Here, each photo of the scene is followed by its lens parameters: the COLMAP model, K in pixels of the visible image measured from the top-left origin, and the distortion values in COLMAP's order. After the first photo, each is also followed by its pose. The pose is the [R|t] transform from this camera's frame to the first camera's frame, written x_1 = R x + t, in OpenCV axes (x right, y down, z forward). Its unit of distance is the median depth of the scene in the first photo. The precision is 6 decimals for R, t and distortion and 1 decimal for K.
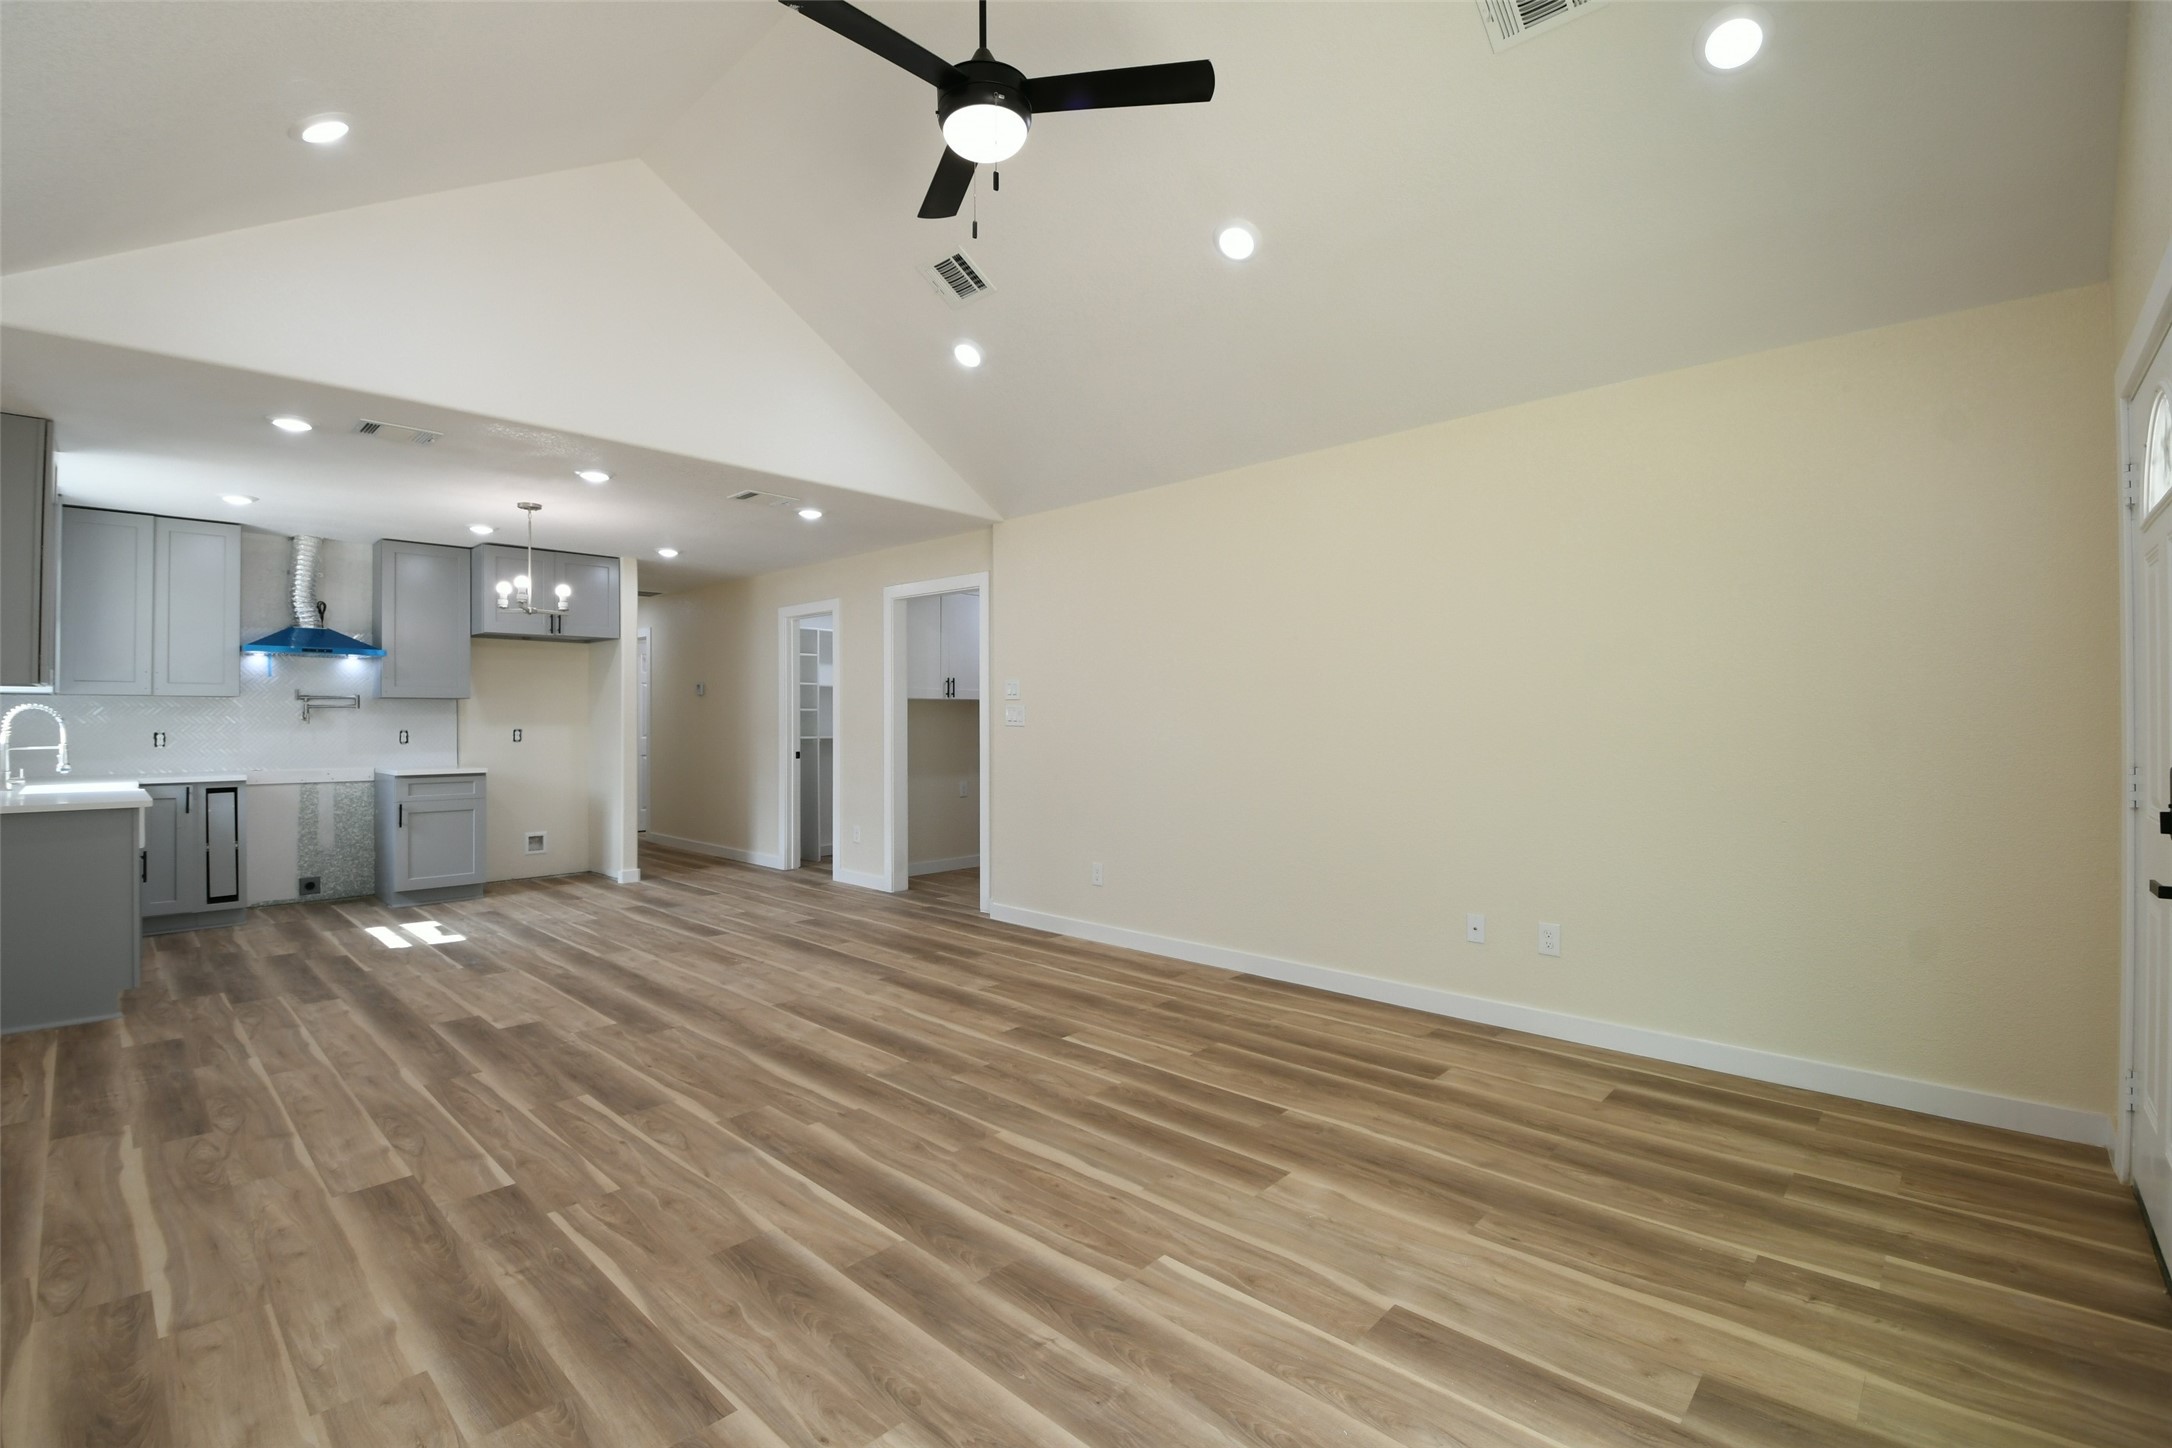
lens RADIAL K [[959.3, 0, 1068.4], [0, 959.3, 720.4], [0, 0, 1]] dist [0.006802, -0.019728]
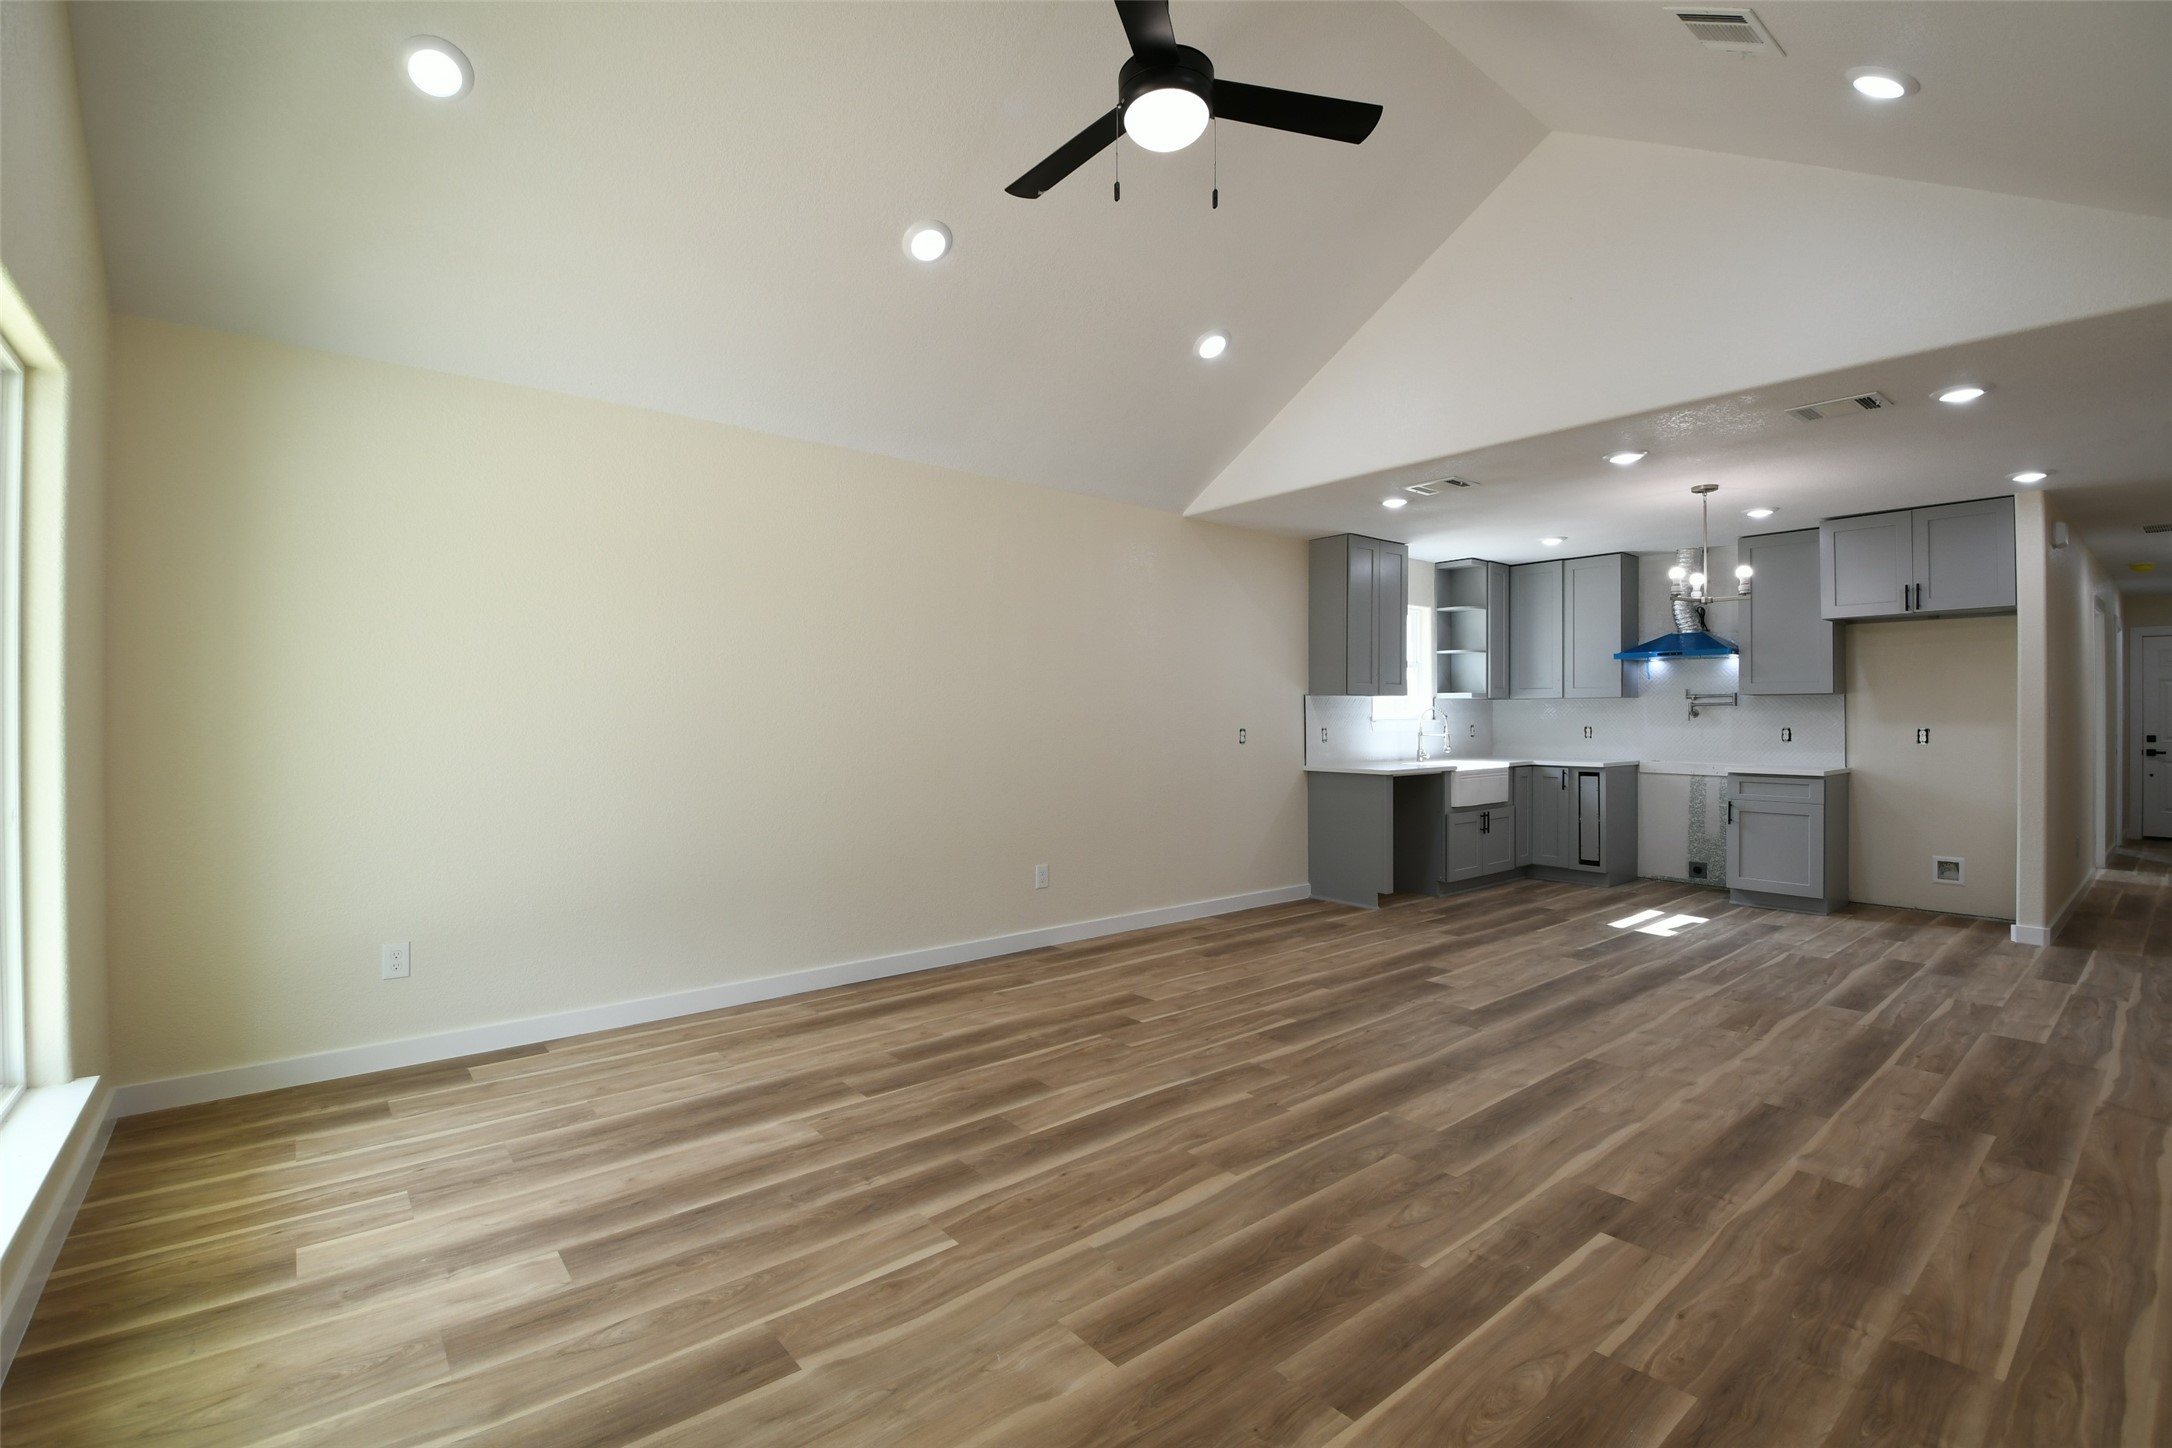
lens RADIAL K [[959.3, 0, 1068.4], [0, 959.3, 720.4], [0, 0, 1]] dist [0.006802, -0.019728]
pose [[-0.121336, 0.006199, -0.992592, 0.744731], [-0.002486, 0.999975, 0.006549, -0.003753], [0.992608, 0.003262, -0.121317, 0.842273]]
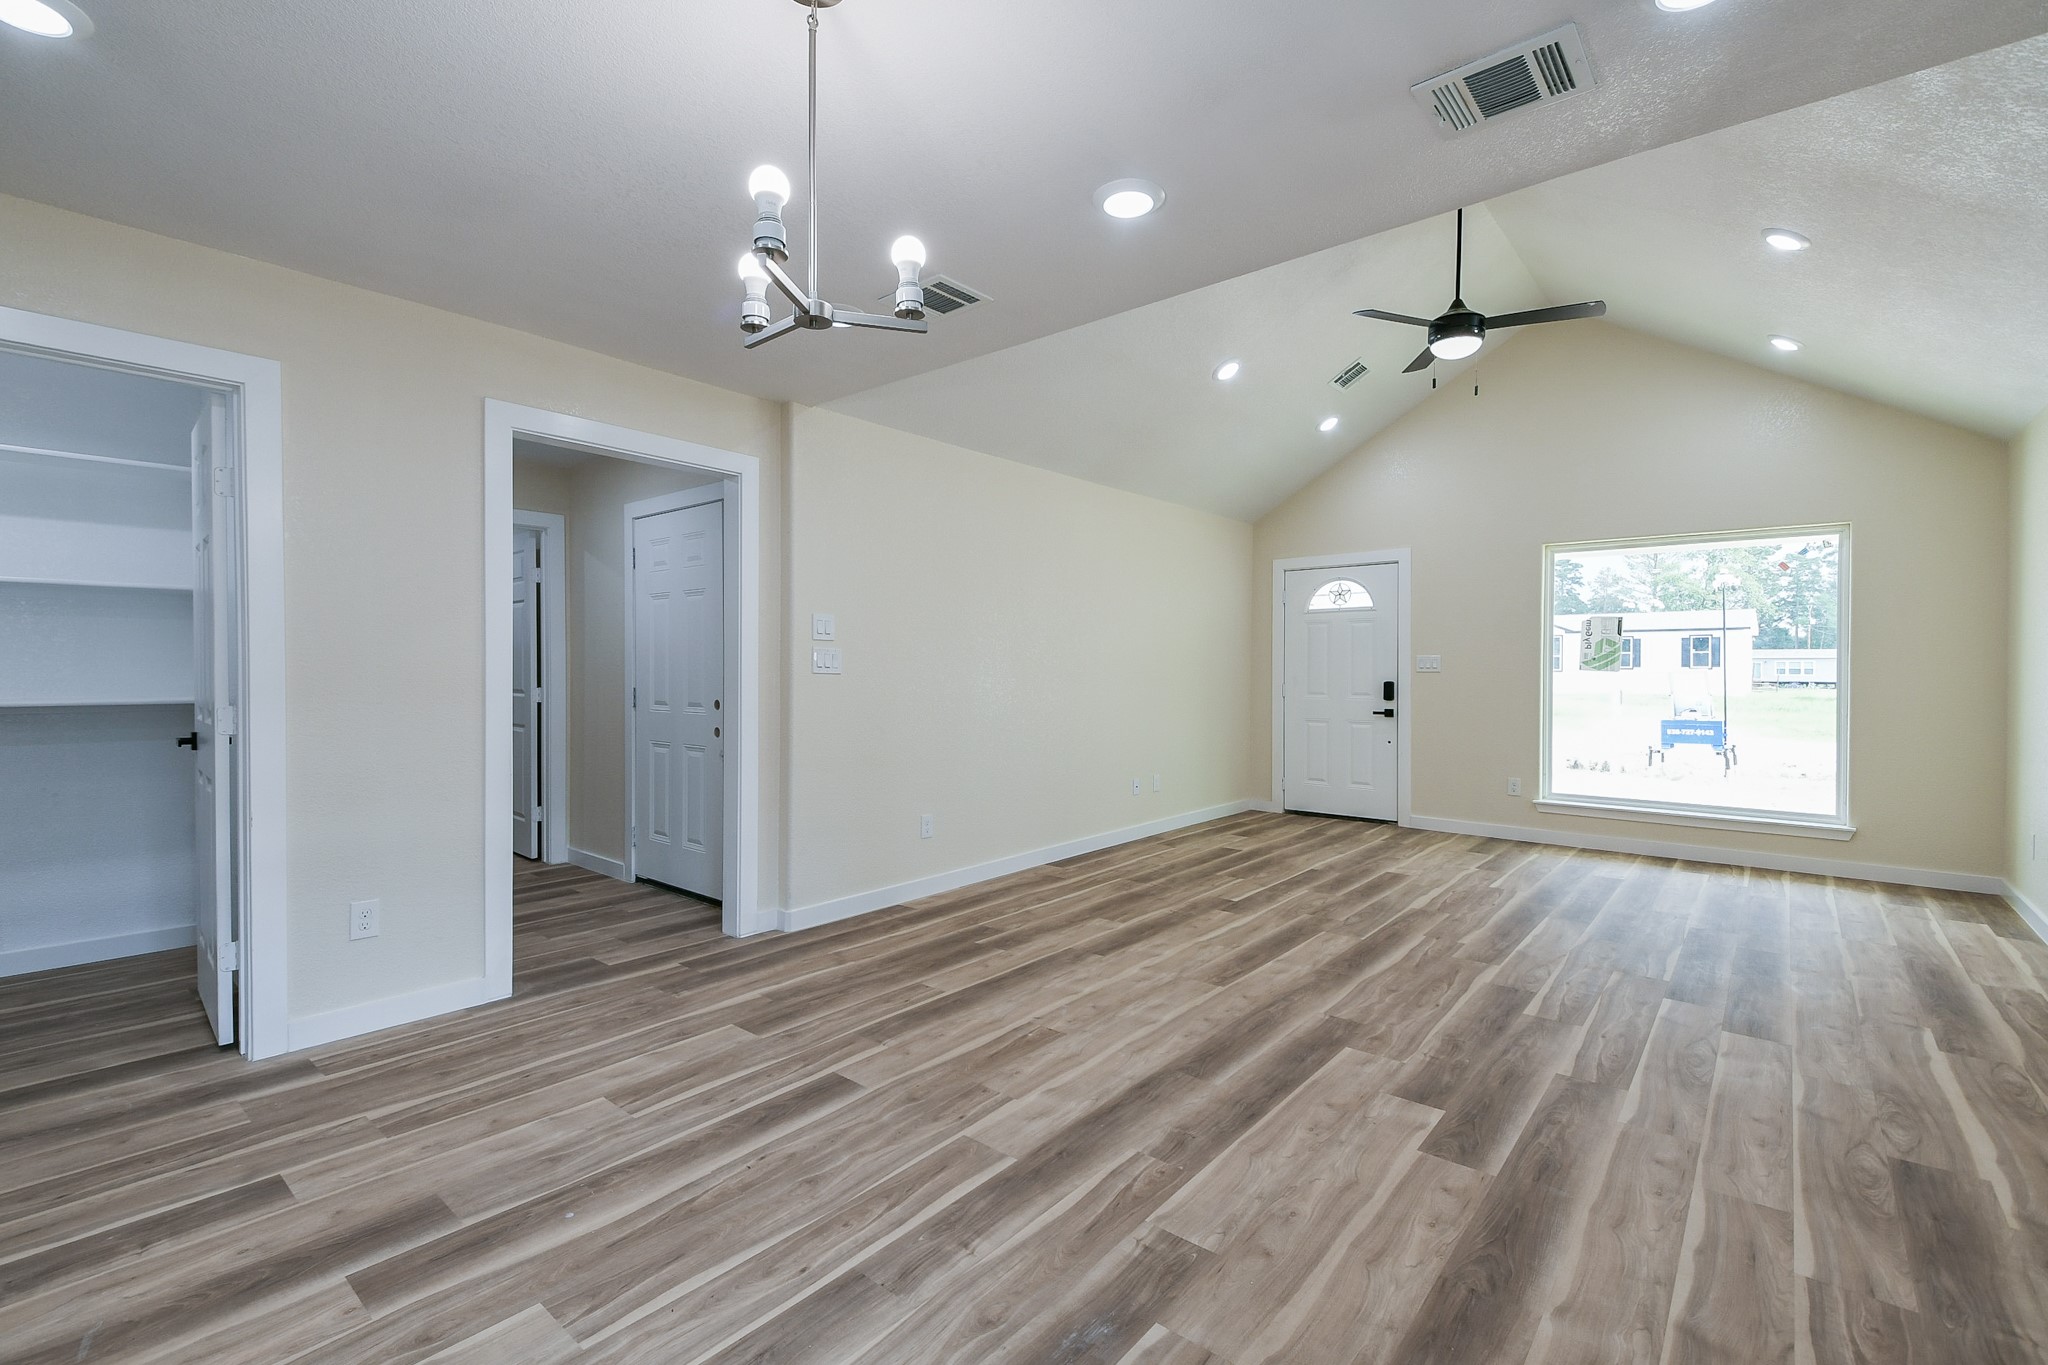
lens RADIAL K [[906.4, 0, 1011.8], [0, 906.4, 675.0], [0, 0, 1]] dist [0.031234, -0.018766]
pose [[-0.066737, -0.003884, 0.997763, -1.467852], [-0.006327, 0.999974, 0.003470, 0.007990], [-0.997751, -0.006081, -0.066760, 1.619043]]
